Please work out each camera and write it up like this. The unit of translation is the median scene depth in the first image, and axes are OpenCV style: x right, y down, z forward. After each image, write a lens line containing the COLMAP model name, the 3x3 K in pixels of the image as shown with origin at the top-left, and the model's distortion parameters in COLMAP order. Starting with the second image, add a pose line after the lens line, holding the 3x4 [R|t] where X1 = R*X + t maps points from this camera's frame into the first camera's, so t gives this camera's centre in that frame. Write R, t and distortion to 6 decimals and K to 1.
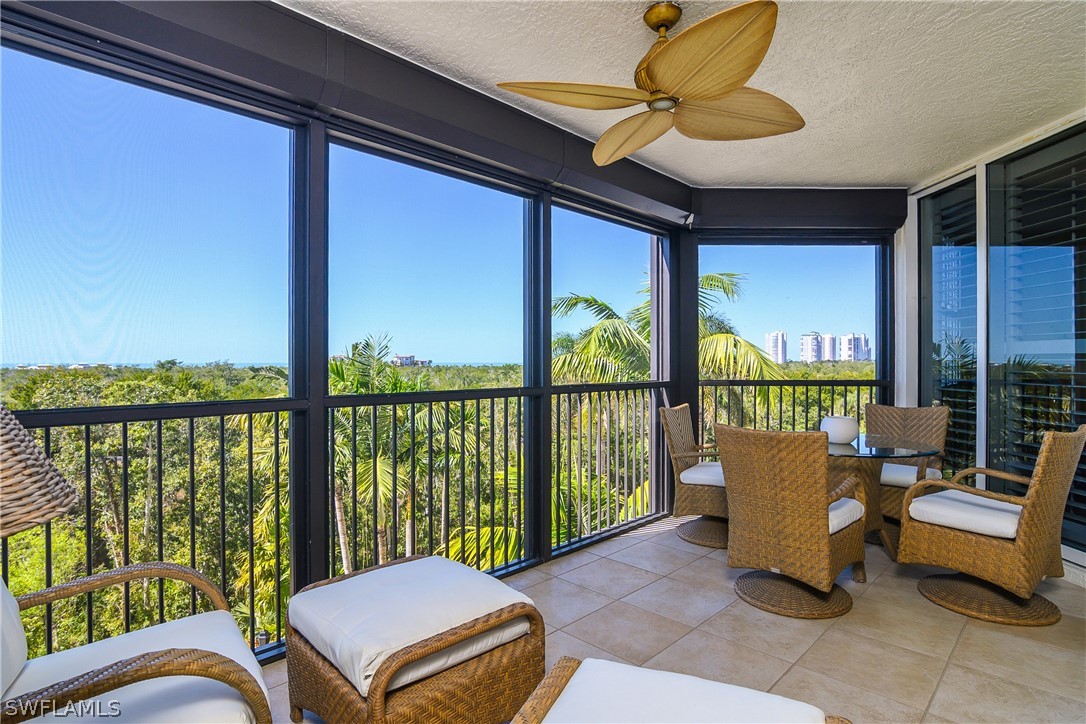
lens RADIAL K [[540.5, 0, 537.5], [0, 540.5, 361.1], [0, 0, 1]] dist [-0.024220, 0.005910]
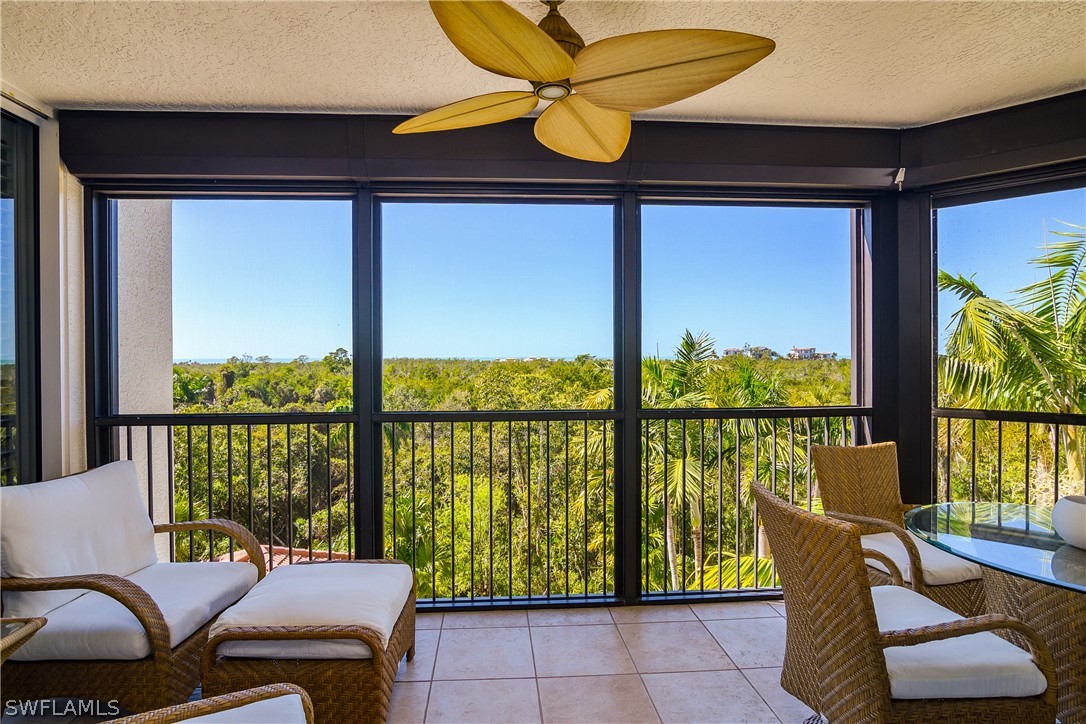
lens RADIAL K [[540.5, 0, 533.8], [0, 540.5, 357.0], [0, 0, 1]] dist [-0.024220, 0.005910]
pose [[0.758348, 0.000561, -0.651850, 0.369112], [0.002985, 0.999986, 0.004333, -0.035394], [0.651843, -0.005232, 0.758336, 0.169628]]
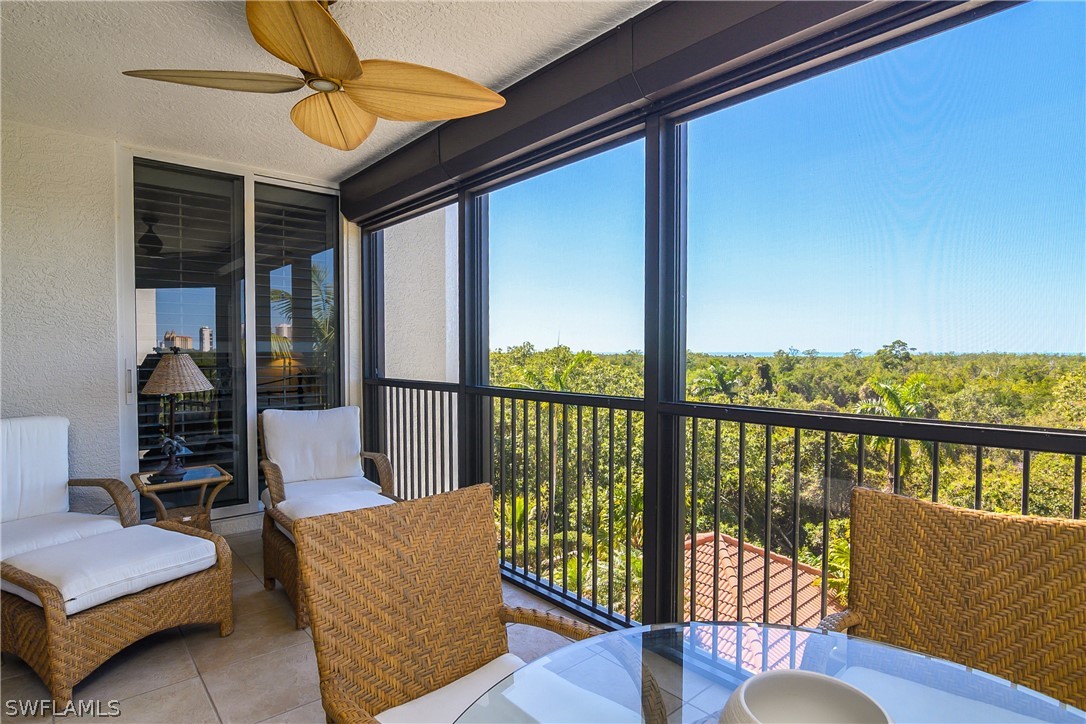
lens RADIAL K [[574.4, 0, 541.6], [0, 574.4, 364.5], [0, 0, 1]] dist [-0.008173, -0.000398]
pose [[-0.055137, 0.026864, -0.998117, 0.590272], [-0.000379, 0.999637, 0.026926, -0.014825], [0.998479, 0.001862, -0.055107, 0.711329]]
